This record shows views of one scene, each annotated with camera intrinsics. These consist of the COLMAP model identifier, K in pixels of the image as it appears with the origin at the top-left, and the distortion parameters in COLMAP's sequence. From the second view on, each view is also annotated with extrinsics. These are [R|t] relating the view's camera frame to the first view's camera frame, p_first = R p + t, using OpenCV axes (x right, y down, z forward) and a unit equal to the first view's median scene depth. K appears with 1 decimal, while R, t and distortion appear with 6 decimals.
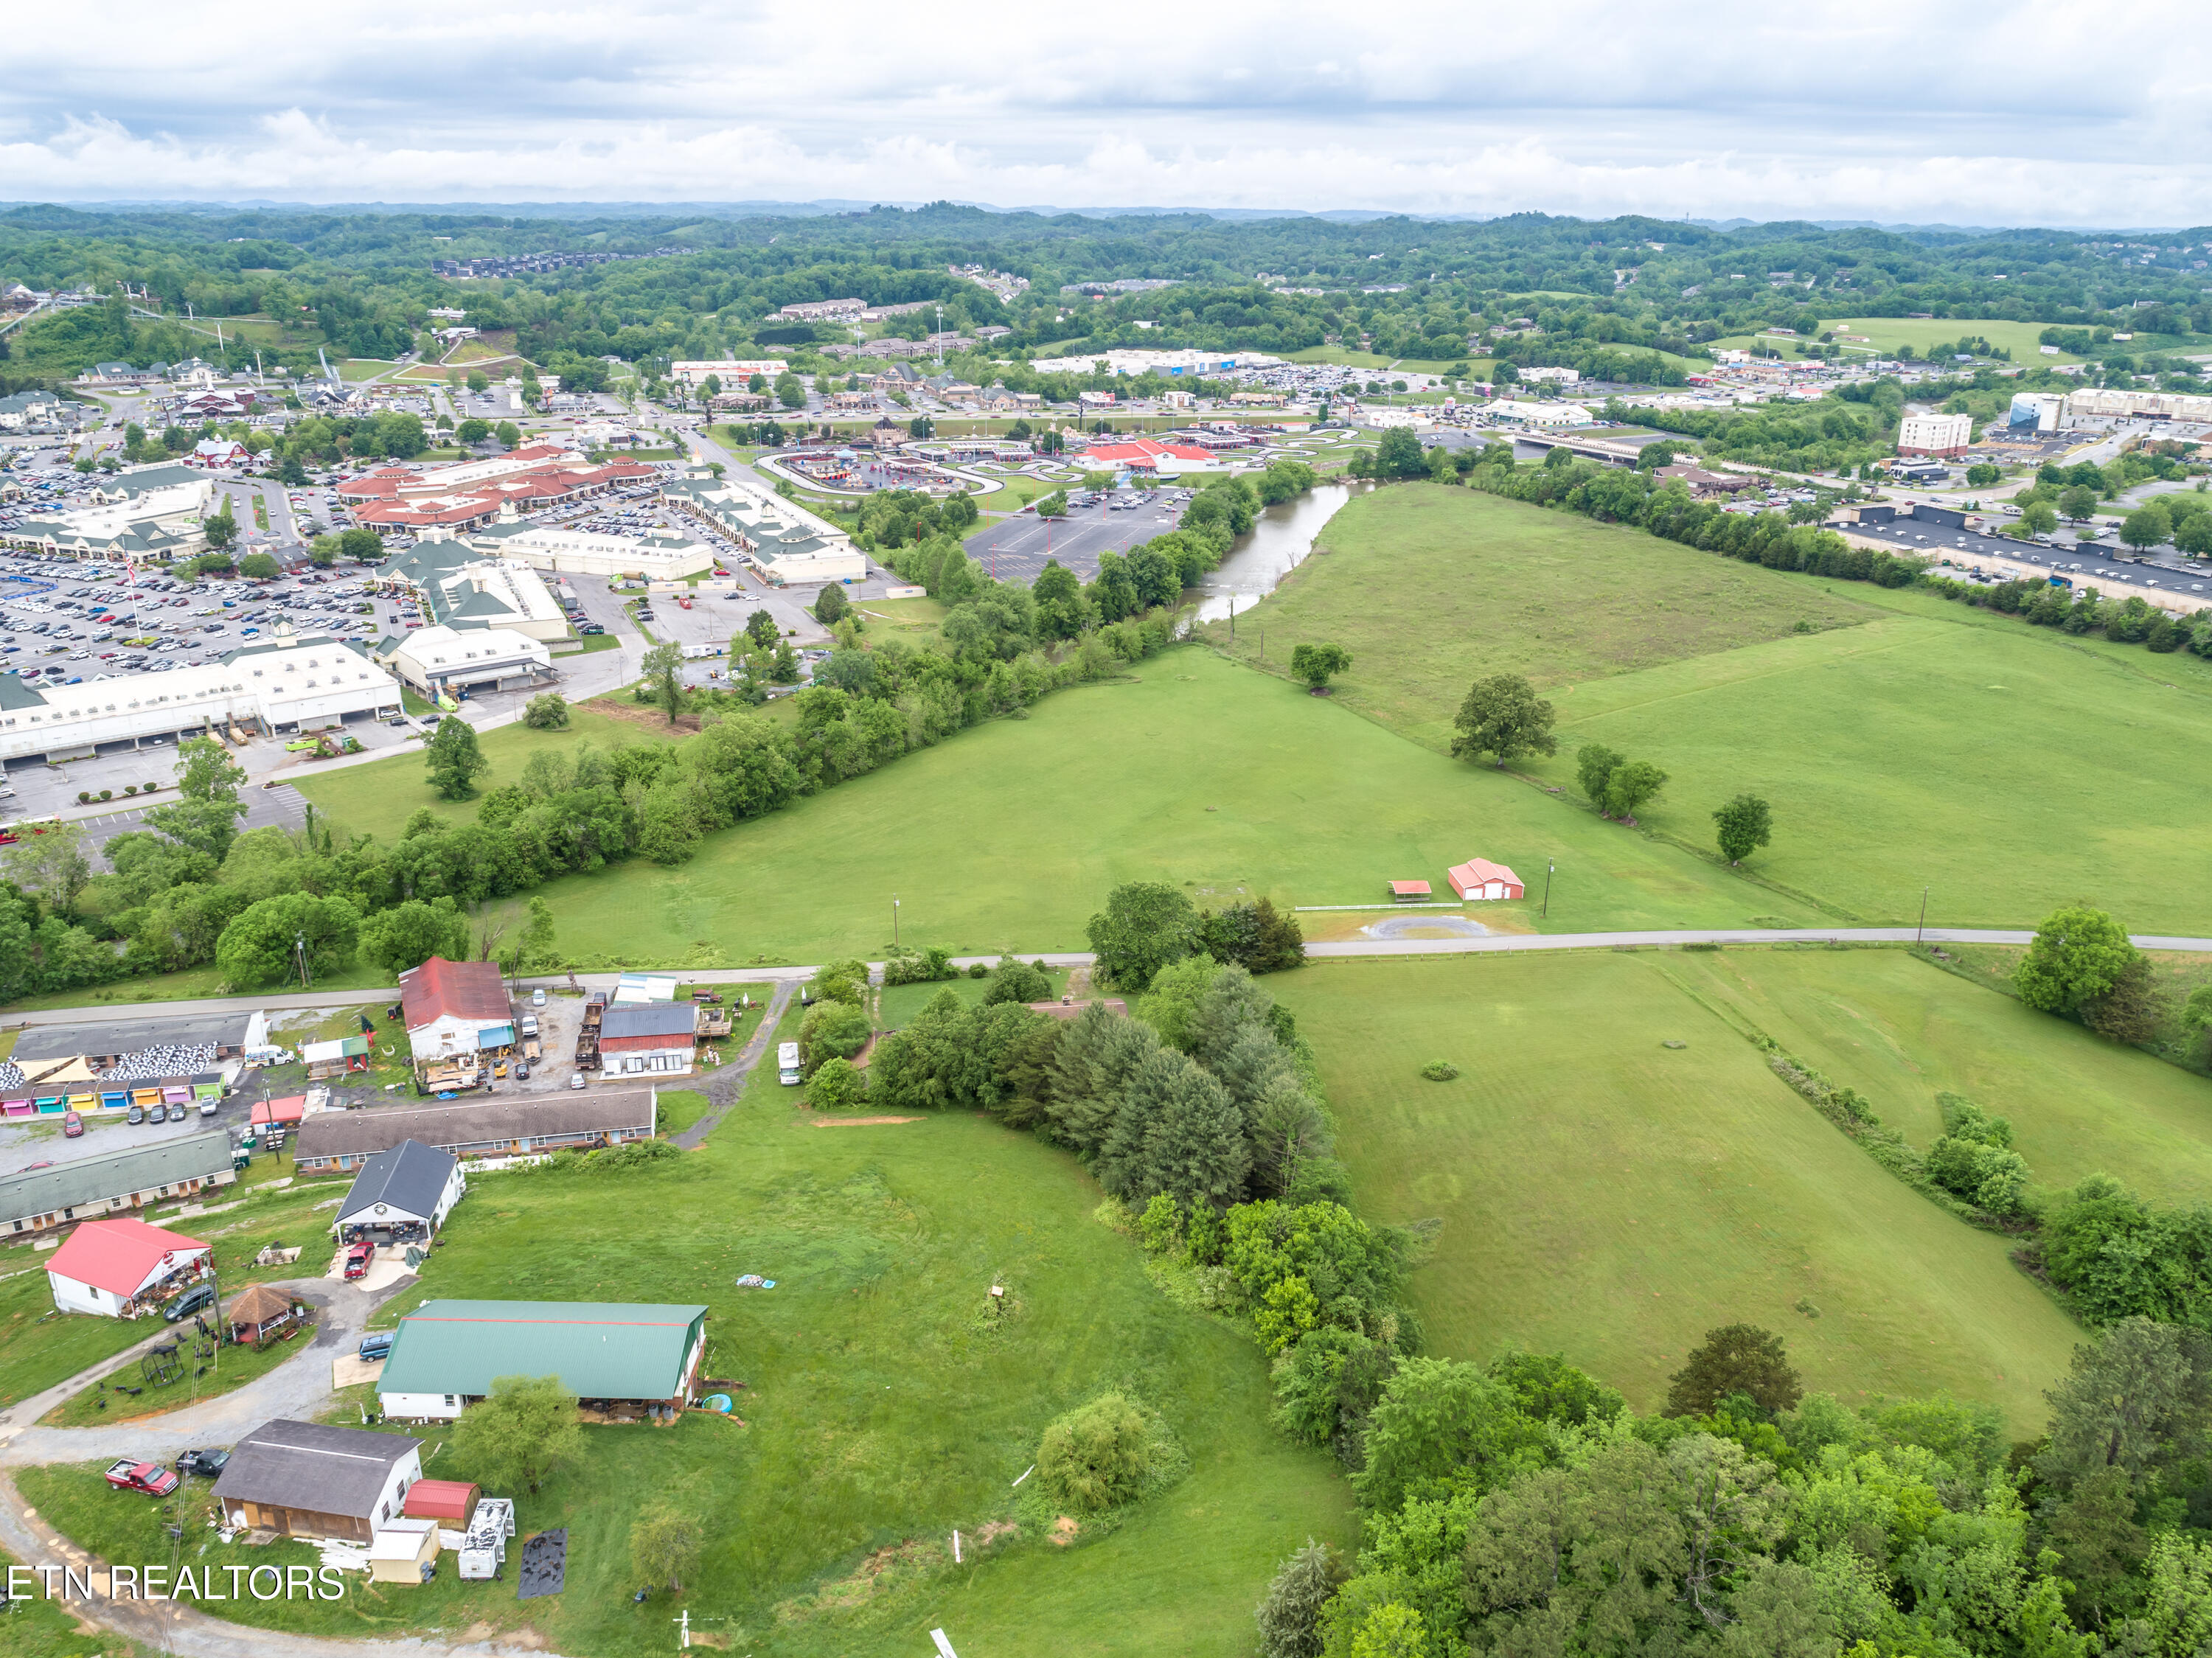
lens RADIAL K [[1701.5, 0, 1113.2], [0, 1701.5, 833.7], [0, 0, 1]] dist [-0.024207, 0.012747]
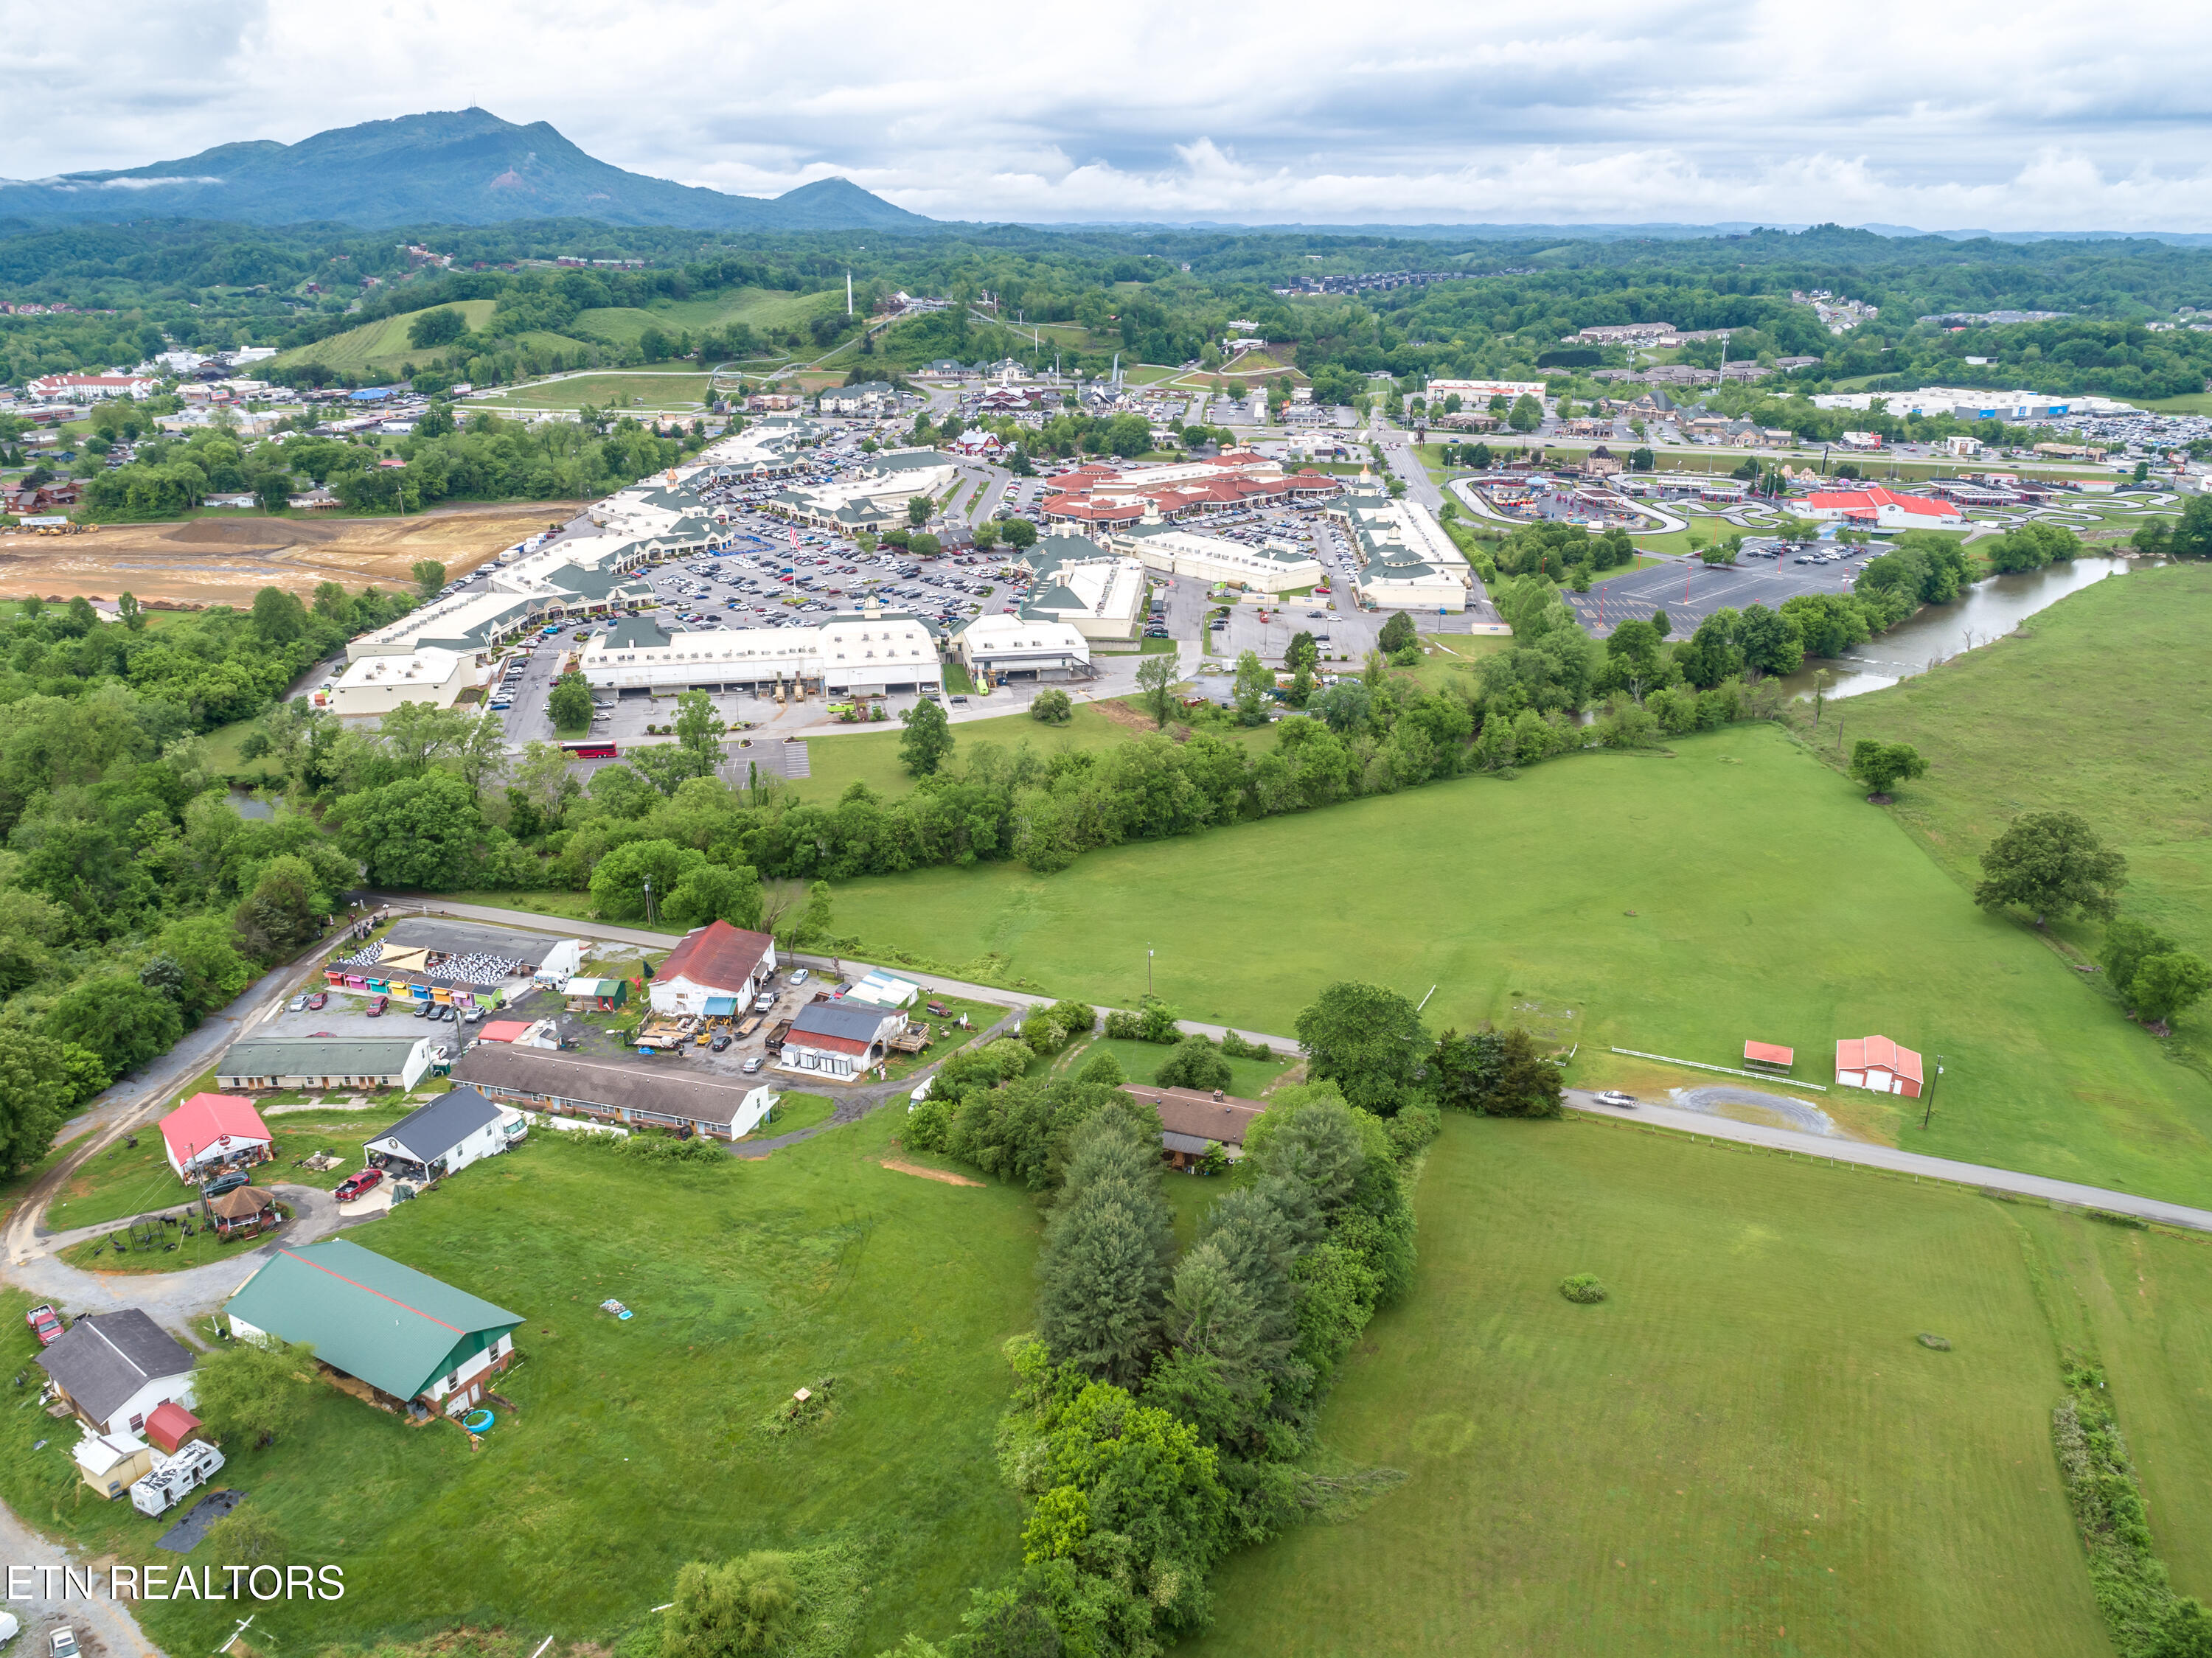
lens RADIAL K [[1671.8, 0, 1112.3], [0, 1671.8, 838.1], [0, 0, 1]] dist [-0.023253, 0.007152]
pose [[0.879517, 0.160382, -0.448026, 0.113691], [-0.162021, 0.986168, 0.034961, -0.022413], [0.447436, 0.041841, 0.893337, 0.067917]]
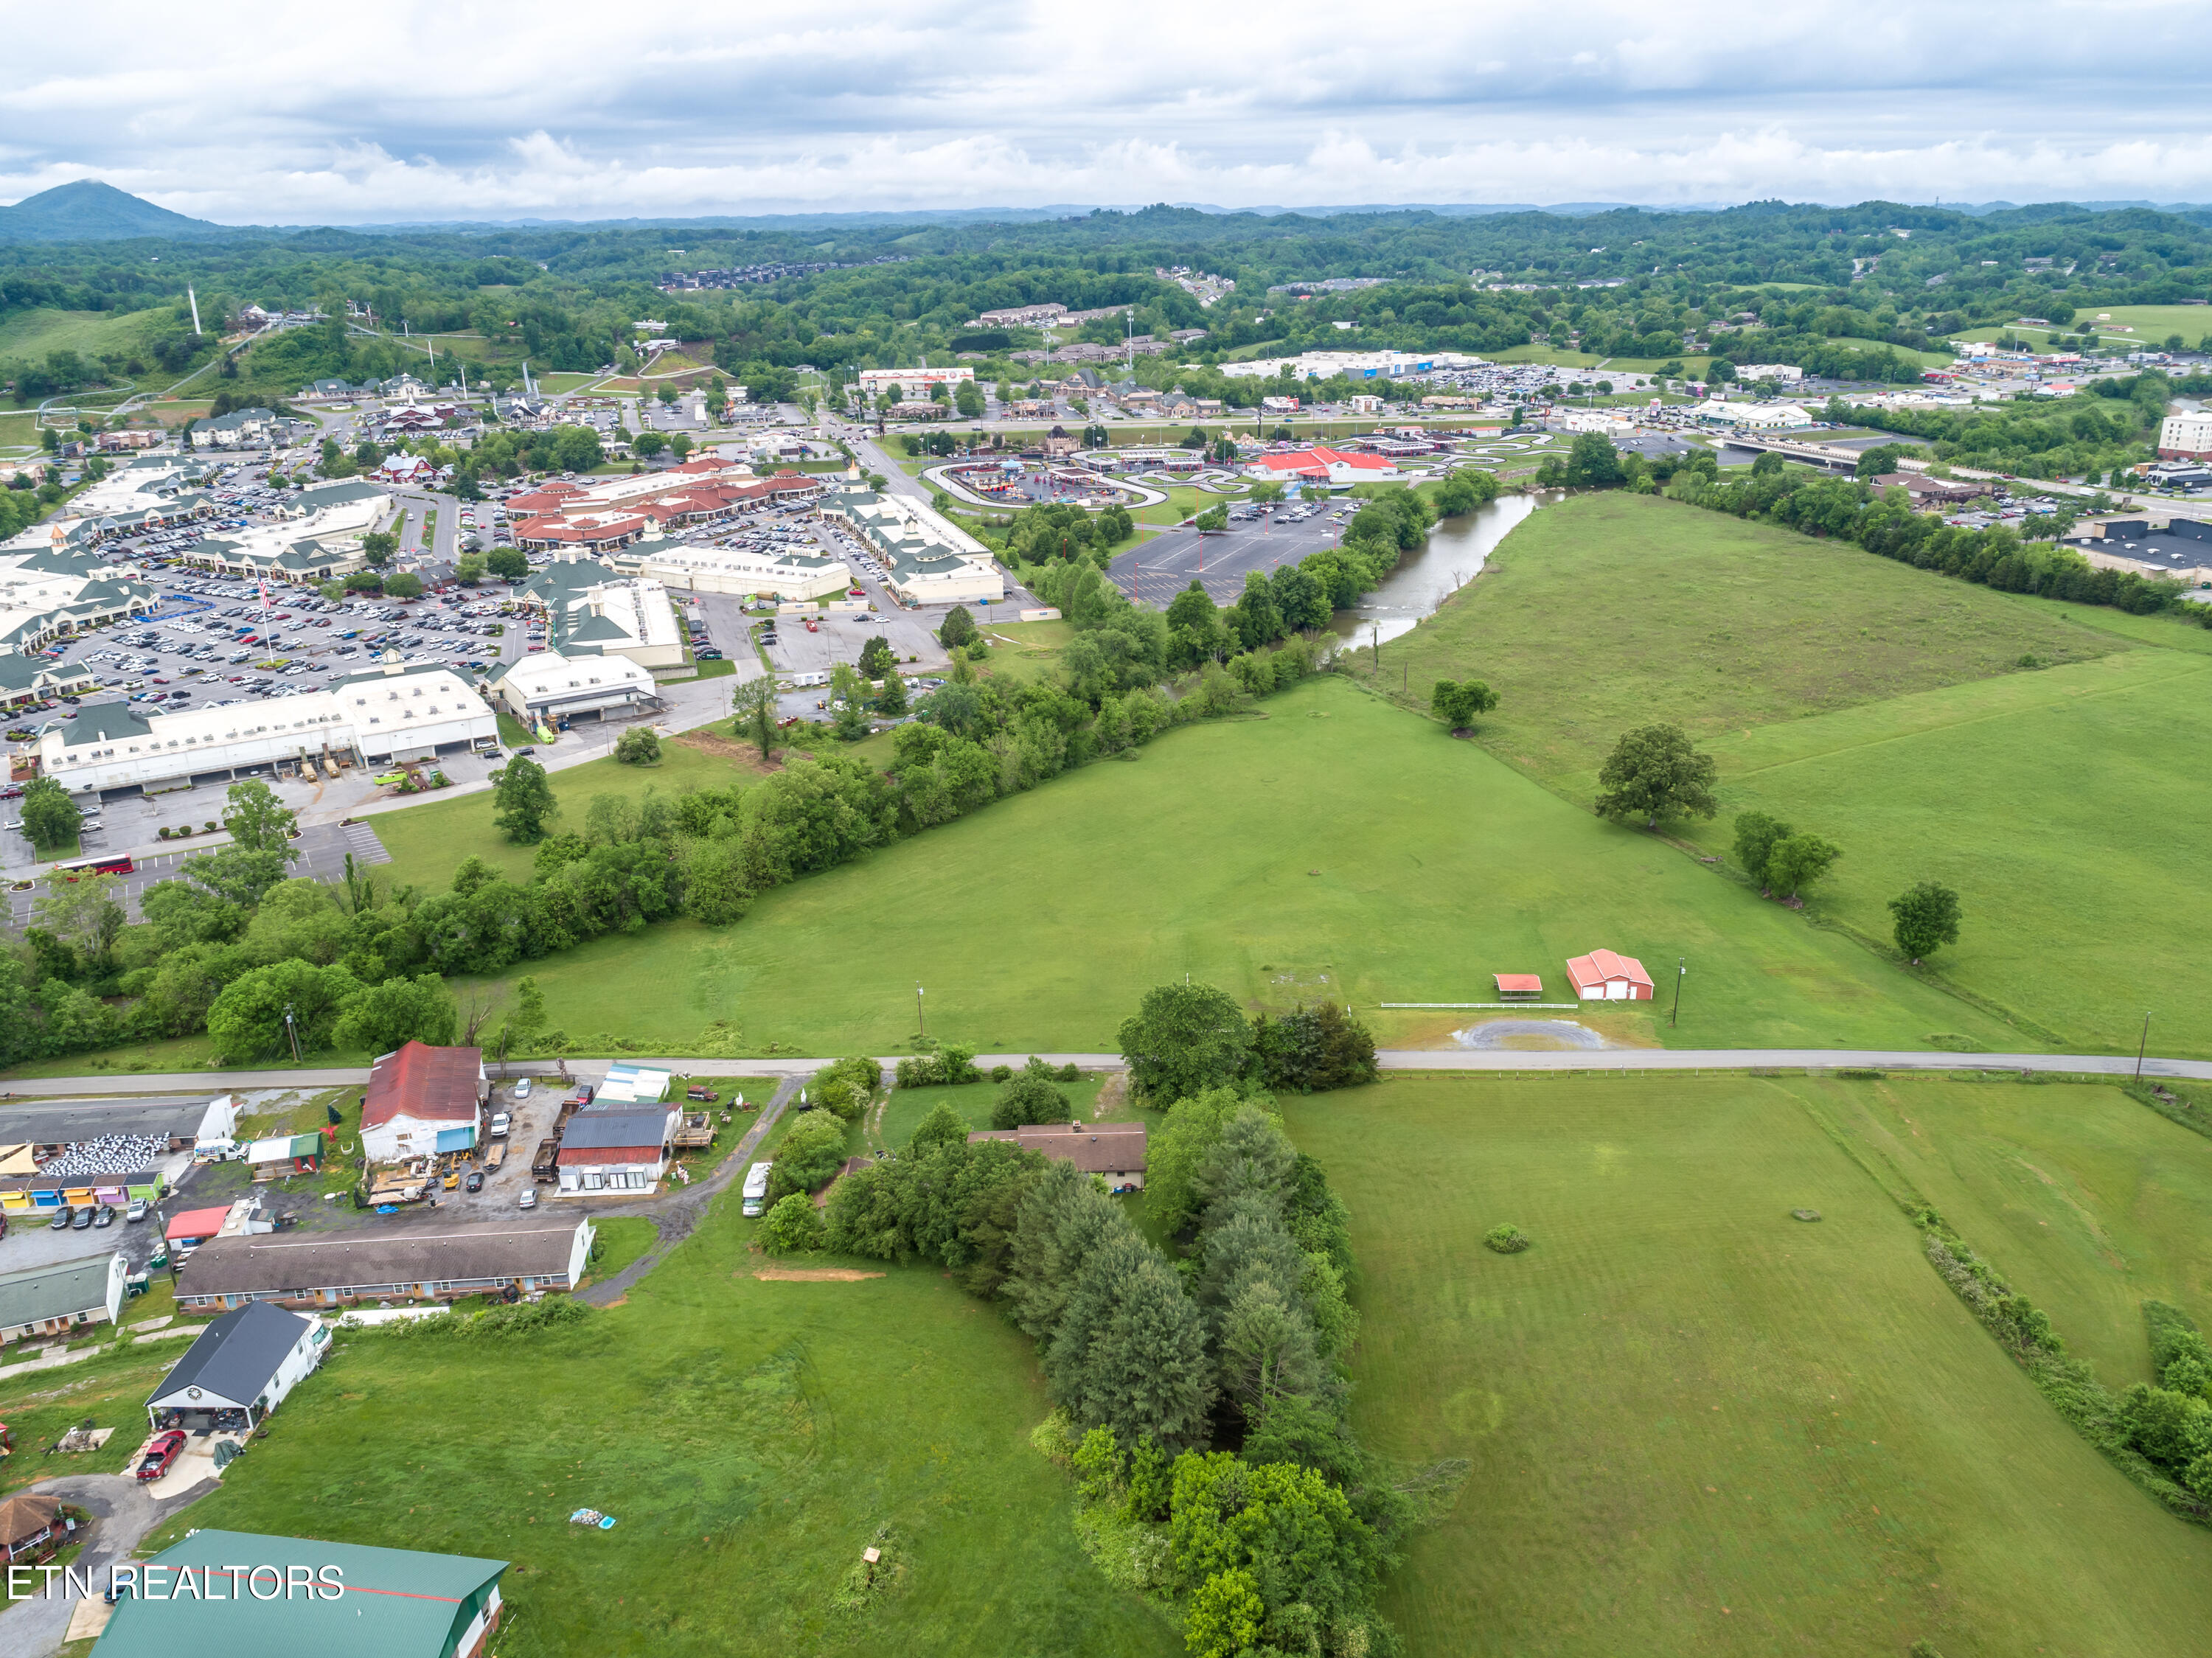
lens RADIAL K [[1683.8, 0, 1114.7], [0, 1683.8, 832.7], [0, 0, 1]] dist [-0.024823, 0.013043]
pose [[0.991790, 0.020701, -0.126190, 0.036701], [-0.020405, 0.999785, 0.003635, -0.020969], [0.126238, -0.001031, 0.991999, 0.058635]]
